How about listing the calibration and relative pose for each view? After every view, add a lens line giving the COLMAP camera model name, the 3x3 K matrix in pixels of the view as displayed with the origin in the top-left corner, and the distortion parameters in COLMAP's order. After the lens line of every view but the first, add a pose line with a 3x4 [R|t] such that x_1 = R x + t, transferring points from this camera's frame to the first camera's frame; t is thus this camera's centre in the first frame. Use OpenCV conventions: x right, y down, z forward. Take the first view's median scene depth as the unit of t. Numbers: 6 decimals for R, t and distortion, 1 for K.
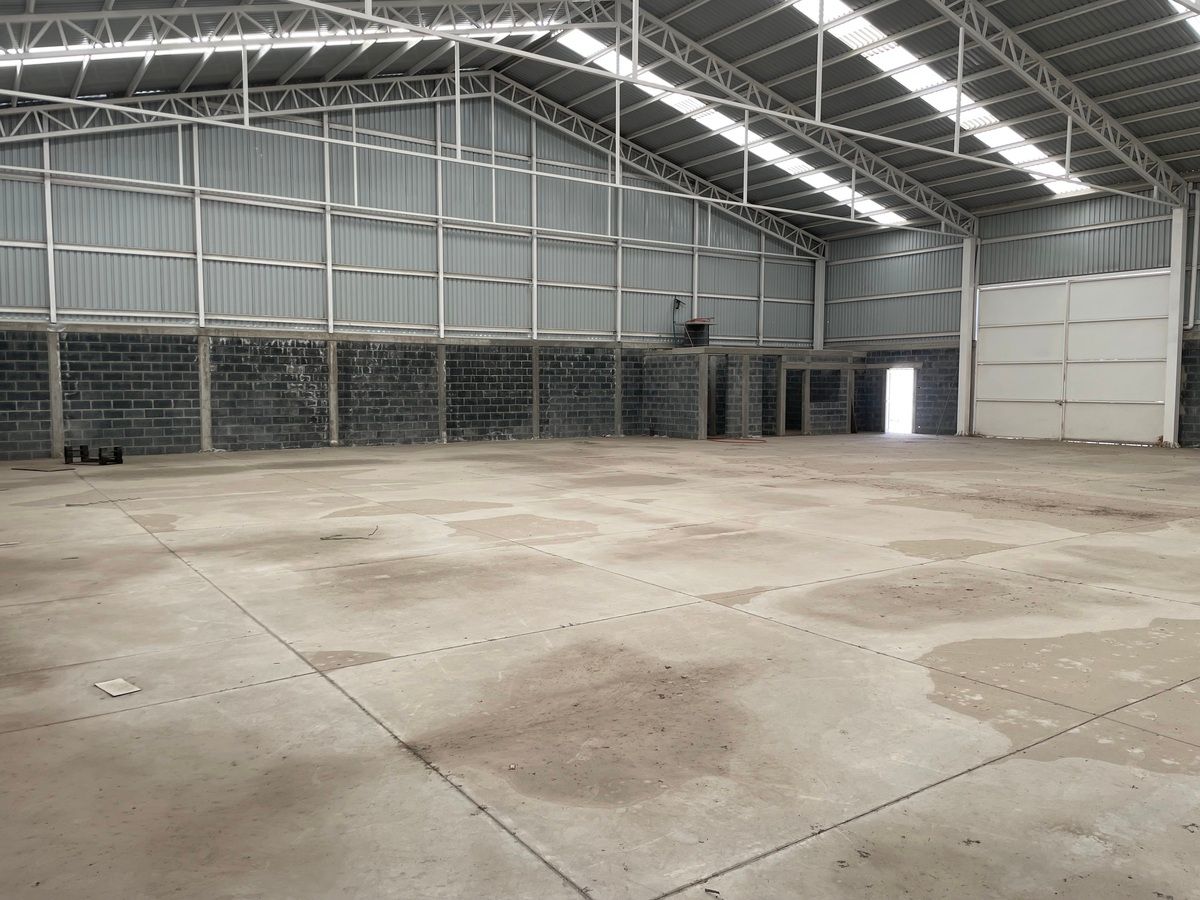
lens RADIAL K [[908.5, 0, 606.2], [0, 908.5, 449.3], [0, 0, 1]] dist [0.084588, -0.110915]
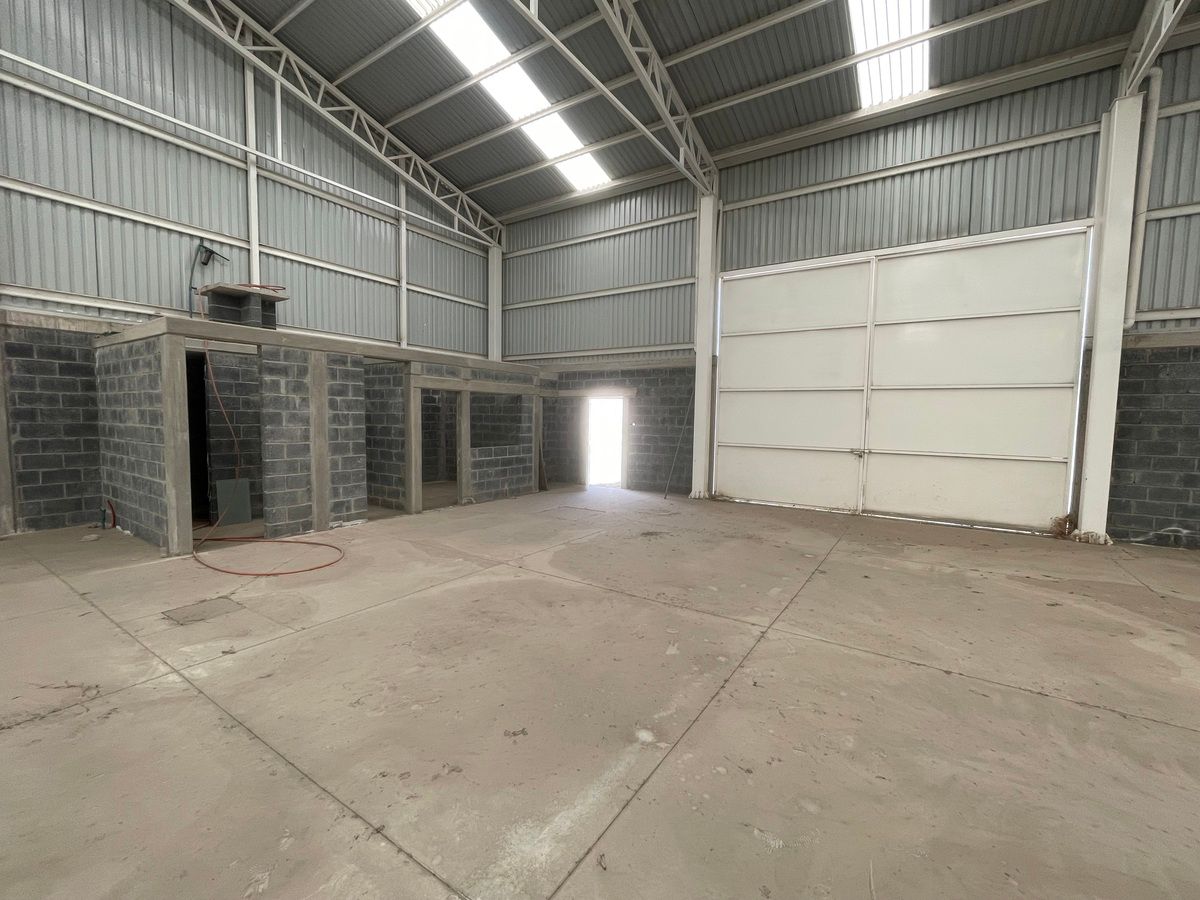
lens RADIAL K [[500.1, 0, 598.7], [0, 500.1, 447.7], [0, 0, 1]] dist [-0.000173, -0.000192]
pose [[0.927149, -0.010158, 0.374555, 0.179980], [0.012547, 0.999914, -0.003942, -0.049577], [-0.374483, 0.008354, 0.927196, 0.675039]]
